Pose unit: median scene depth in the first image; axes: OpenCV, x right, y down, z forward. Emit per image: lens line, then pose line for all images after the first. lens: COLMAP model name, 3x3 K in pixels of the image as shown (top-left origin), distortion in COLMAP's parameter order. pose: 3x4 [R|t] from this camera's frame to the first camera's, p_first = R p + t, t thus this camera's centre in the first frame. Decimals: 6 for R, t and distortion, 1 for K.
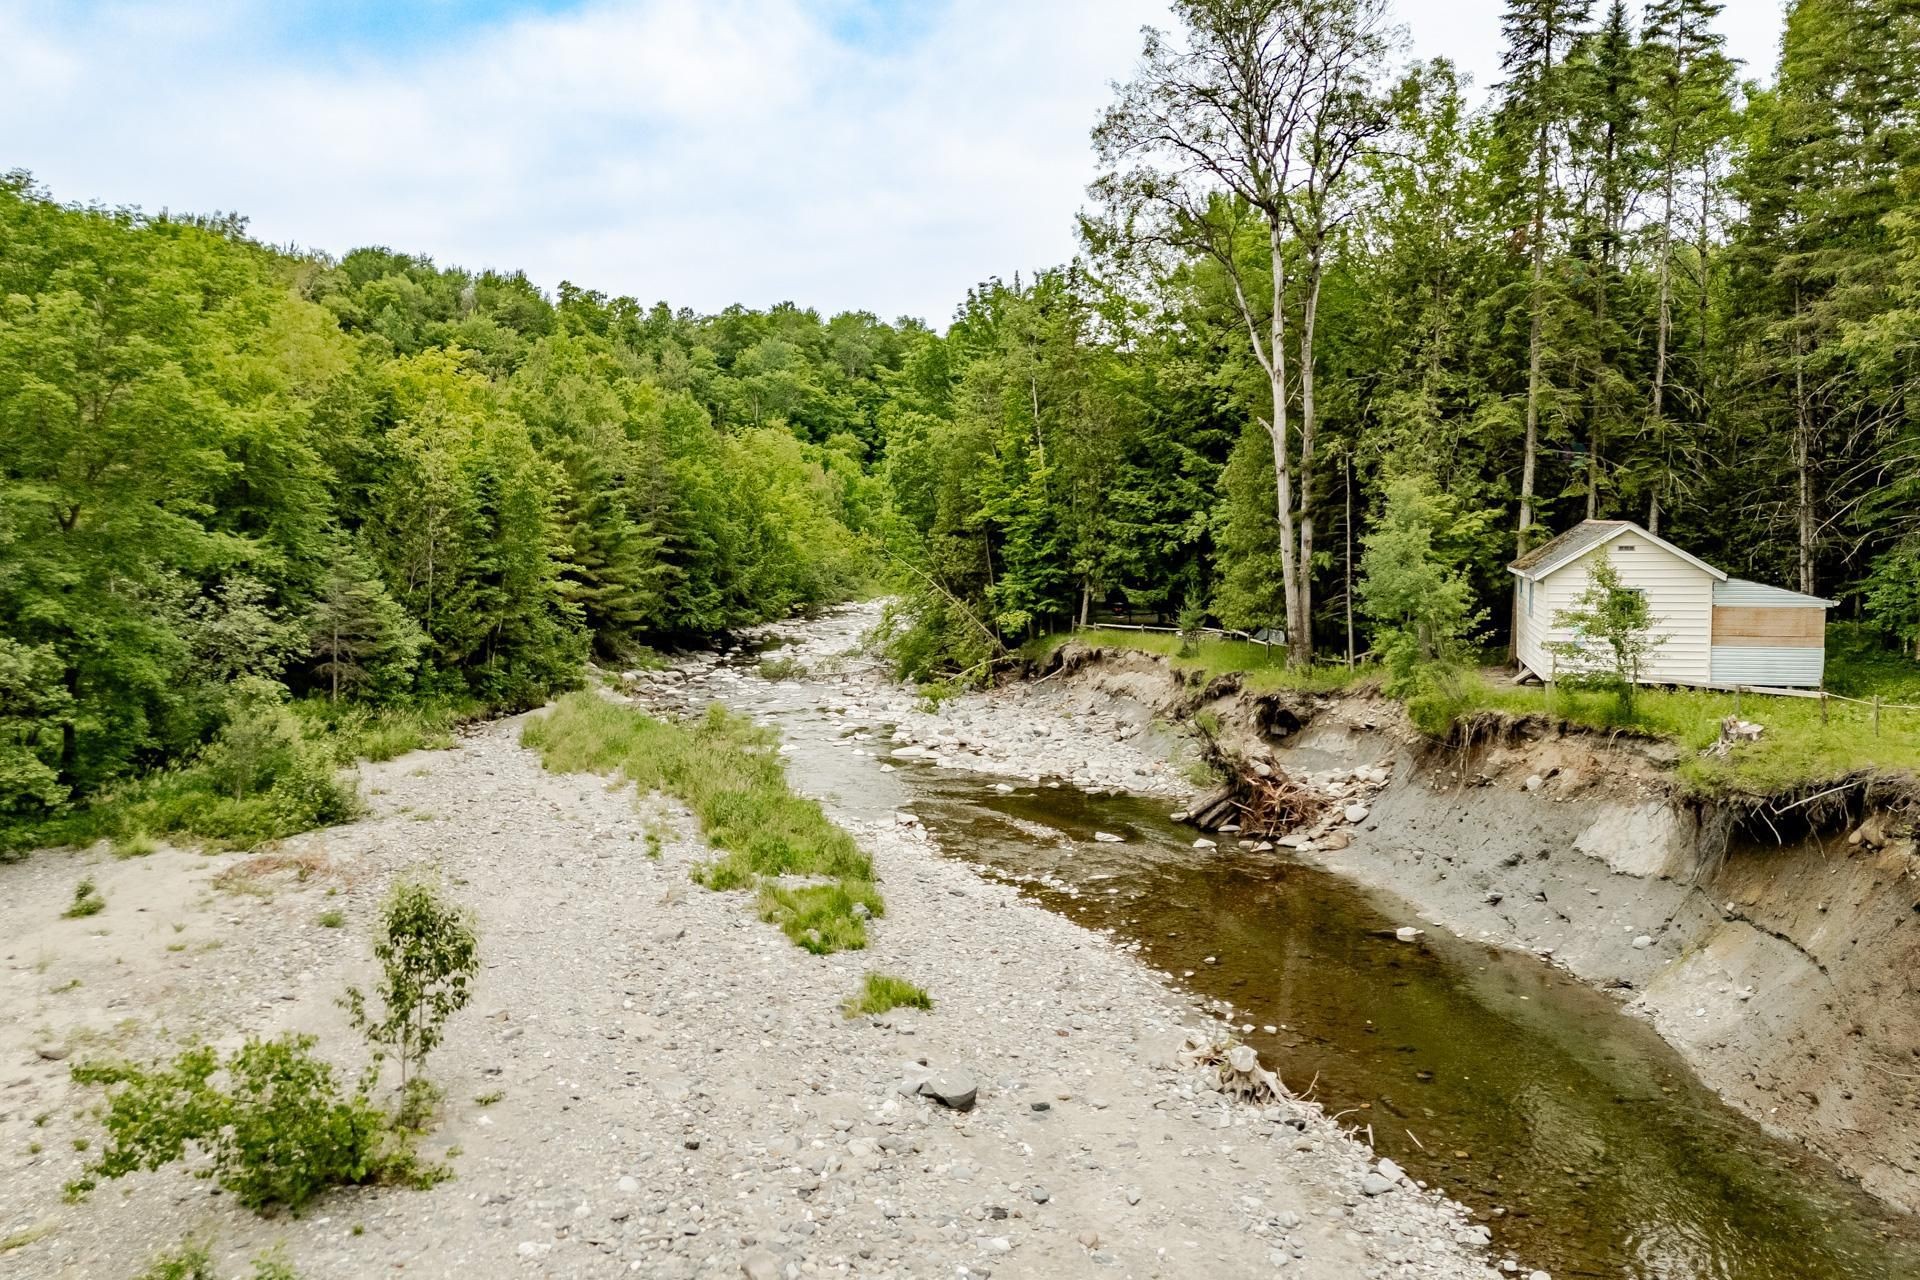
lens RADIAL K [[1315.4, 0, 995.2], [0, 1315.4, 595.0], [0, 0, 1]] dist [0.055680, -0.046258]
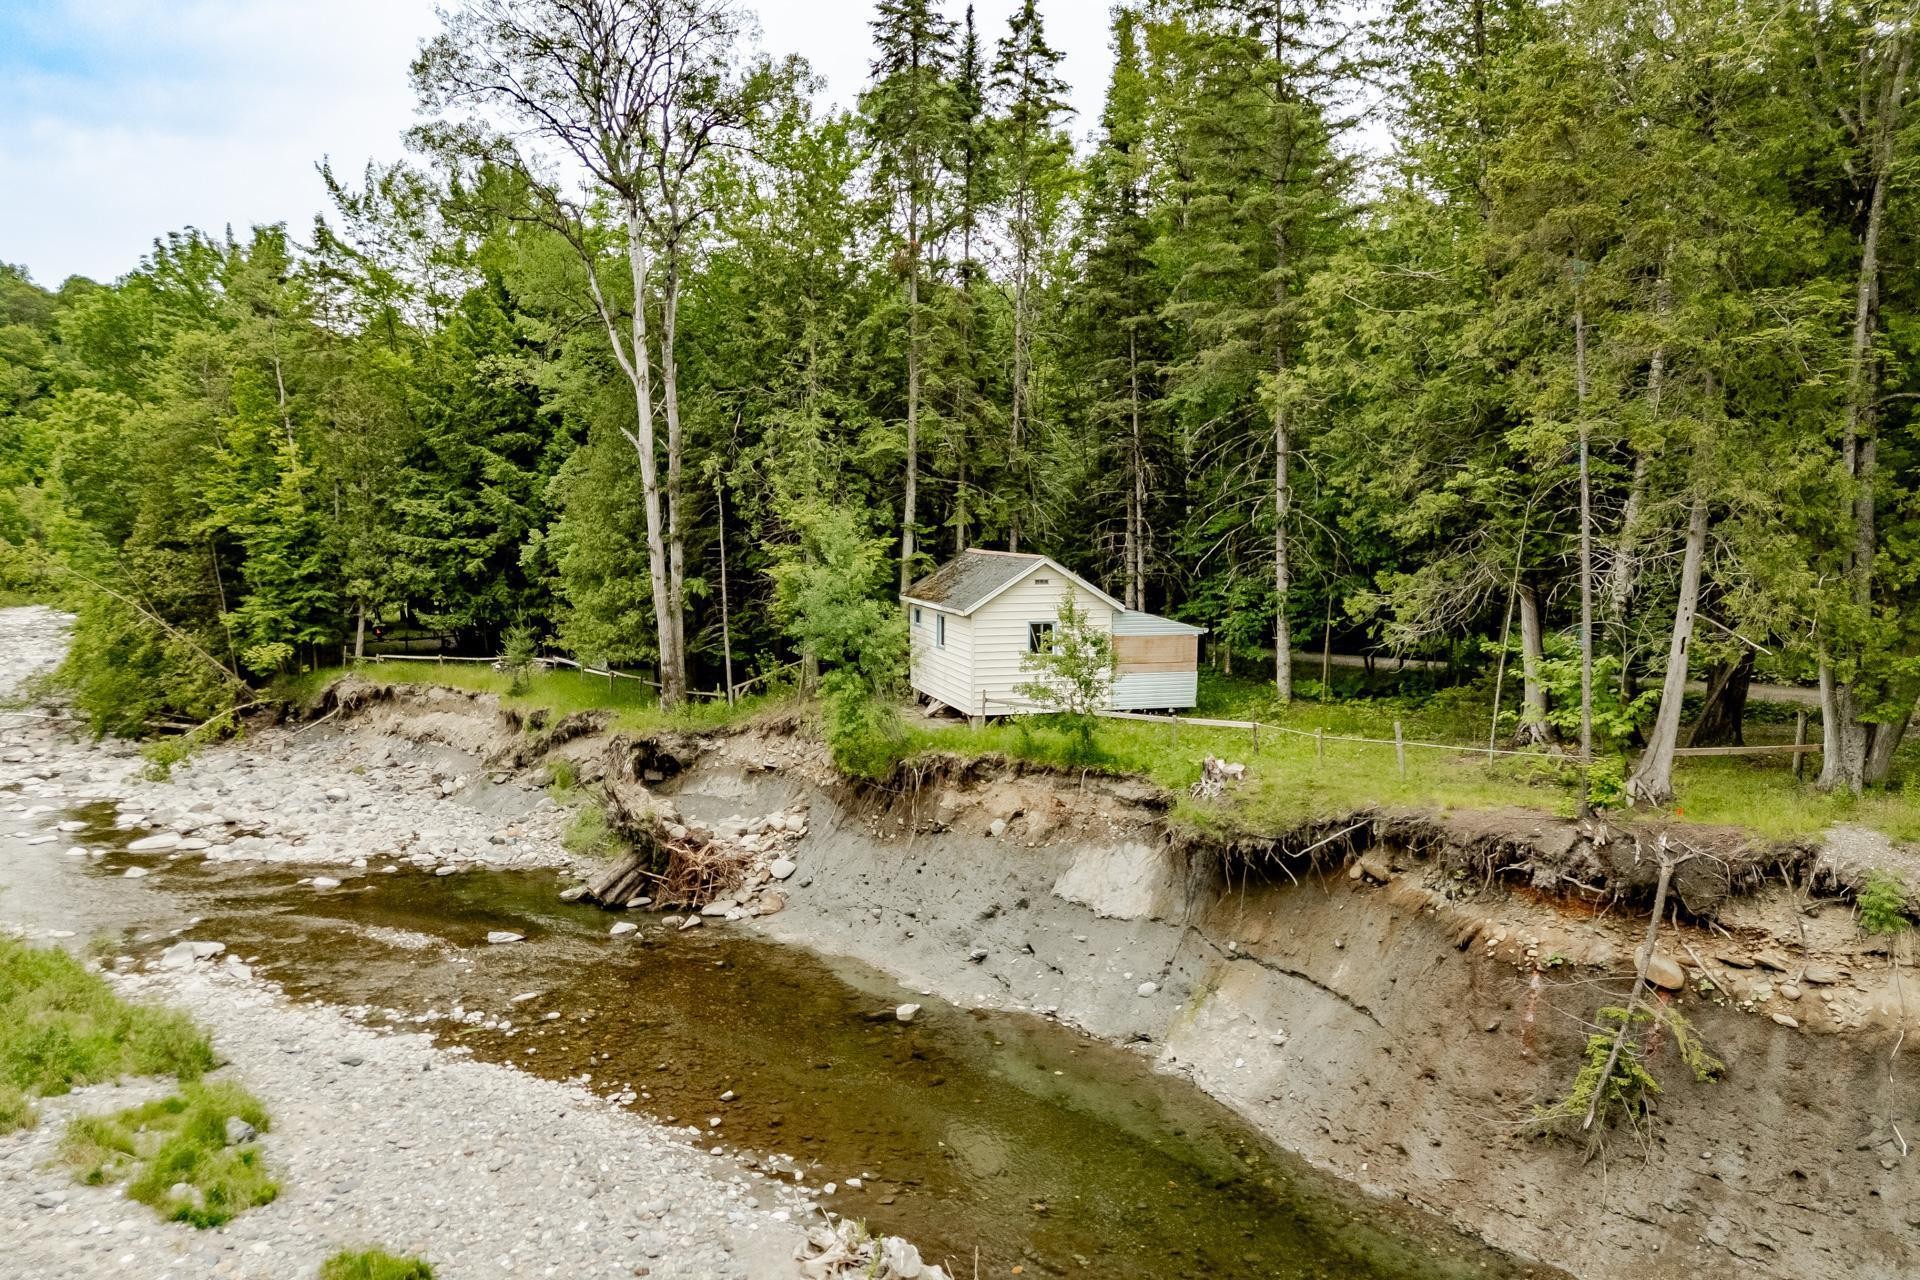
lens RADIAL K [[1315.4, 0, 894.8], [0, 1315.4, 622.4], [0, 0, 1]] dist [0.055680, -0.046258]
pose [[0.864295, -0.035121, 0.501757, -0.092582], [0.022099, 0.999247, 0.031876, -0.027864], [-0.502499, -0.016462, 0.864421, 0.137036]]
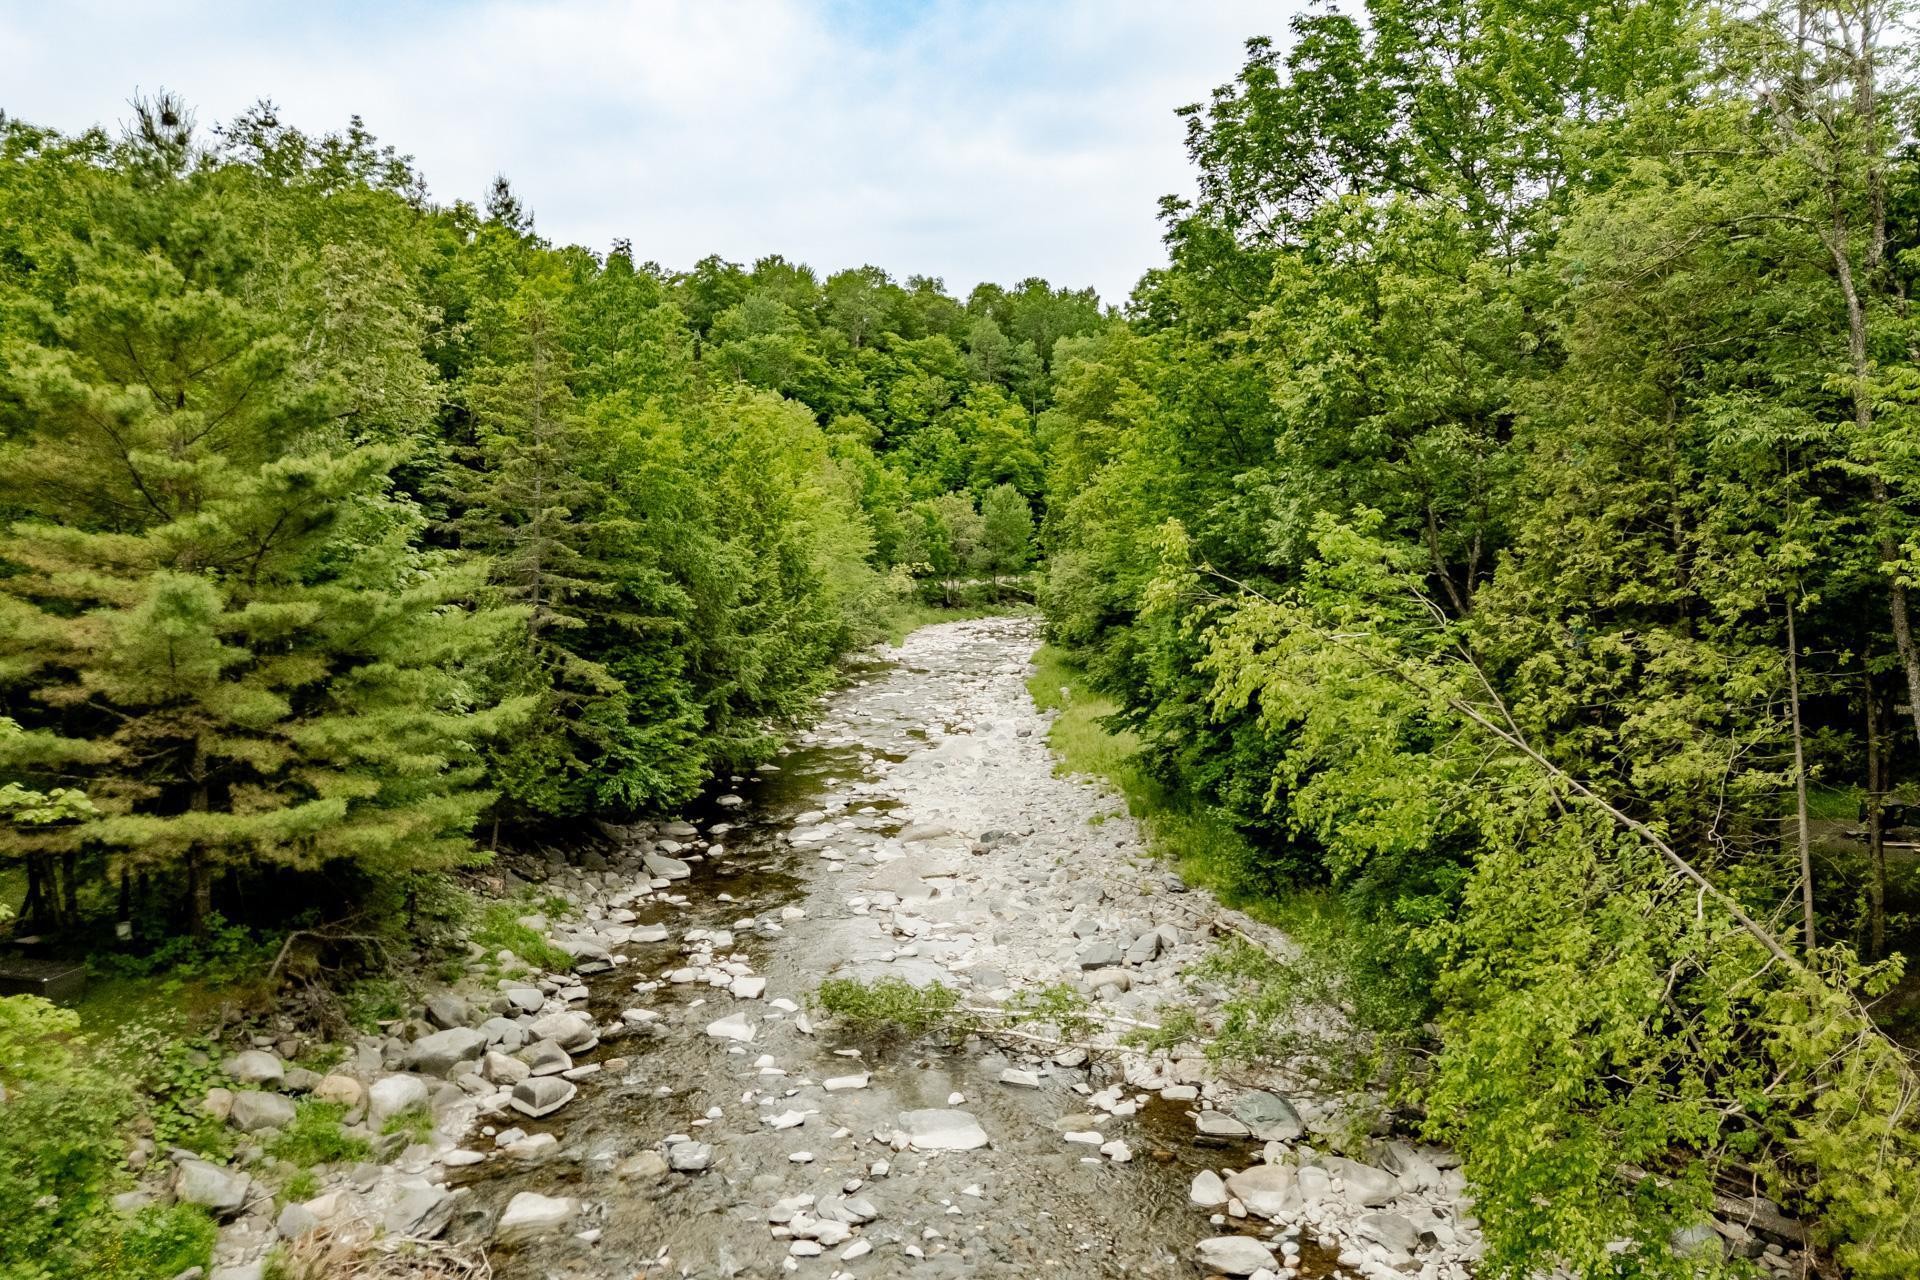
lens RADIAL K [[1315.4, 0, 982.1], [0, 1315.4, 625.7], [0, 0, 1]] dist [0.055680, -0.046258]
pose [[0.999952, -0.001571, 0.009704, -0.264658], [0.001356, 0.999752, 0.022215, -0.084210], [-0.009736, -0.022200, 0.999706, 1.243767]]
